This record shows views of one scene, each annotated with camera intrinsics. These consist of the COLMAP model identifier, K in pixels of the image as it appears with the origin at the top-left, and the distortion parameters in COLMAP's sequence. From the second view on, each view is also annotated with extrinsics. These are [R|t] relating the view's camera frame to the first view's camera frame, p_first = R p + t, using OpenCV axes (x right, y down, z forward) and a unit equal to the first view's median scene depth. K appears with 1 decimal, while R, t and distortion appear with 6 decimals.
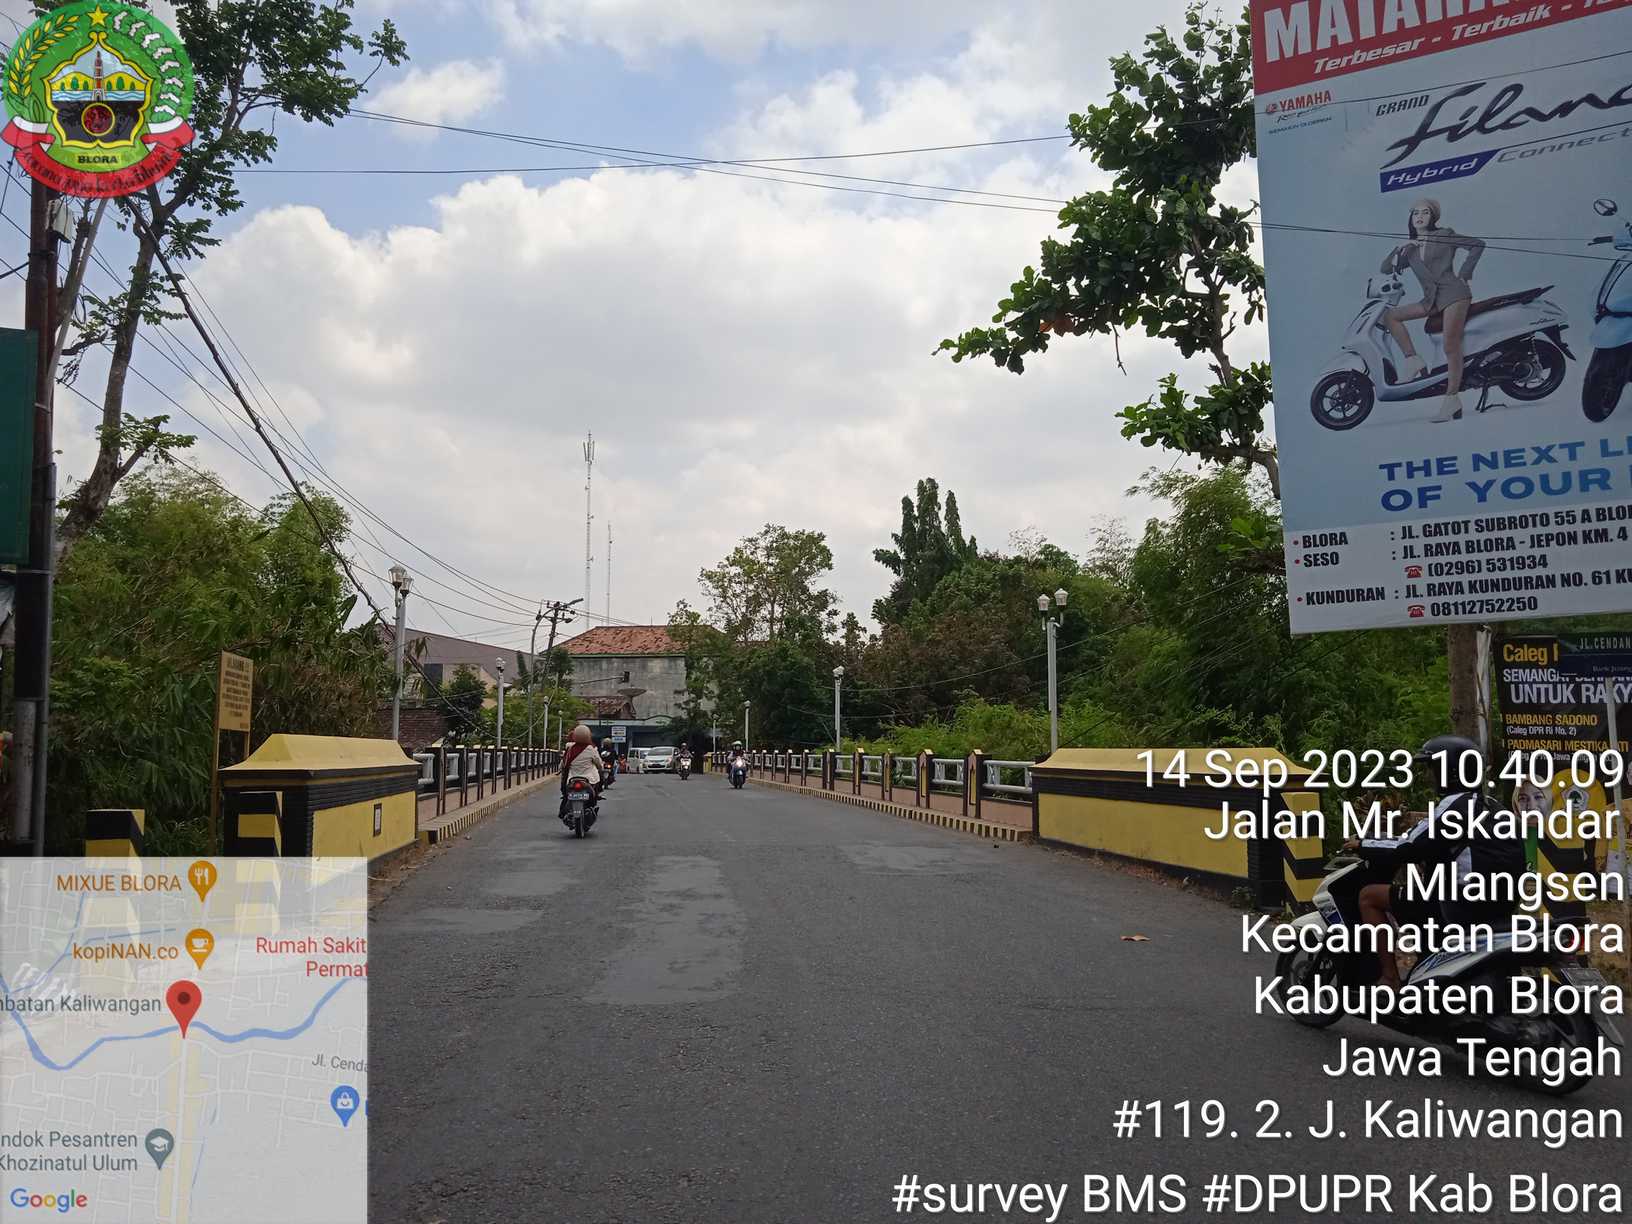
lens RADIAL K [[1376.8, 0, 816.0], [0, 1376.8, 612.0], [0, 0, 1]] dist [0.029442, -0.007346]
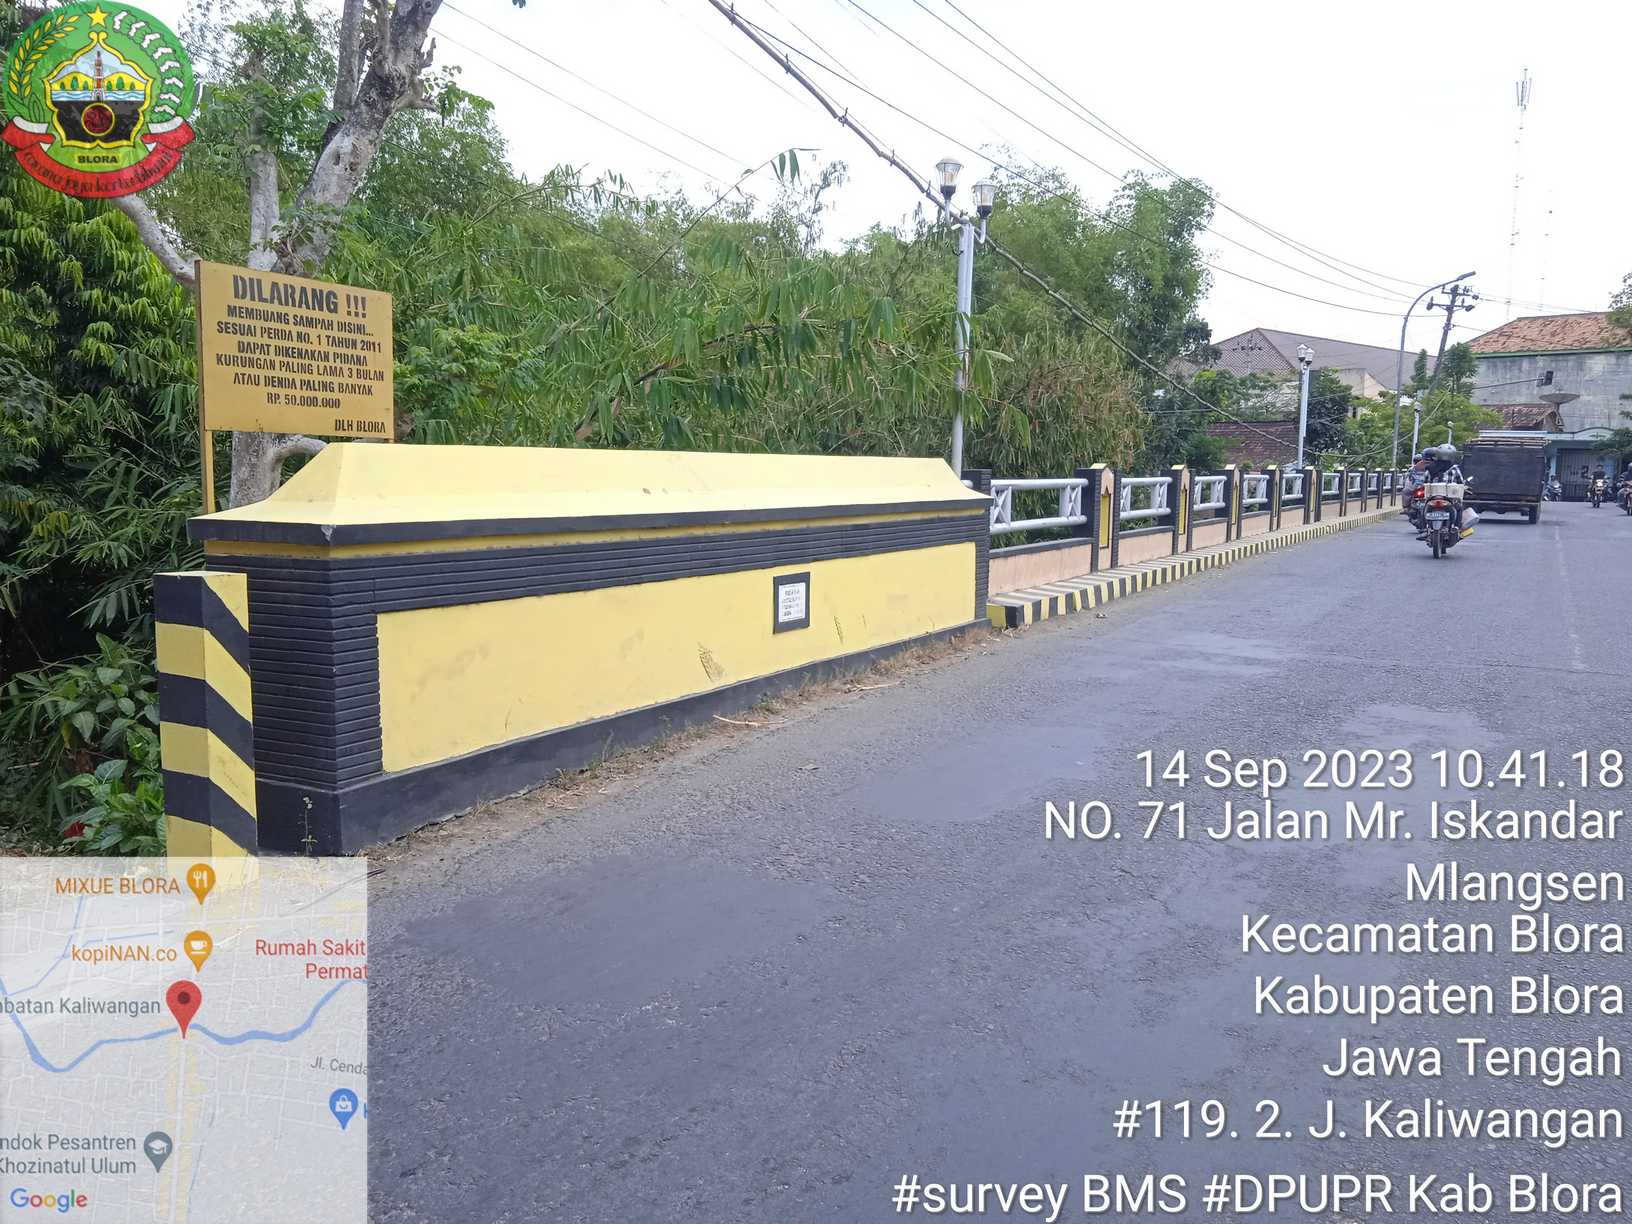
lens RADIAL K [[1376.8, 0, 816.0], [0, 1376.8, 612.0], [0, 0, 1]] dist [0.029442, -0.007346]
pose [[0.804701, 0.077181, -0.588642, 0.002892], [0.044676, 0.980829, 0.189678, 0.008941], [0.591996, -0.178933, 0.785826, 0.102980]]
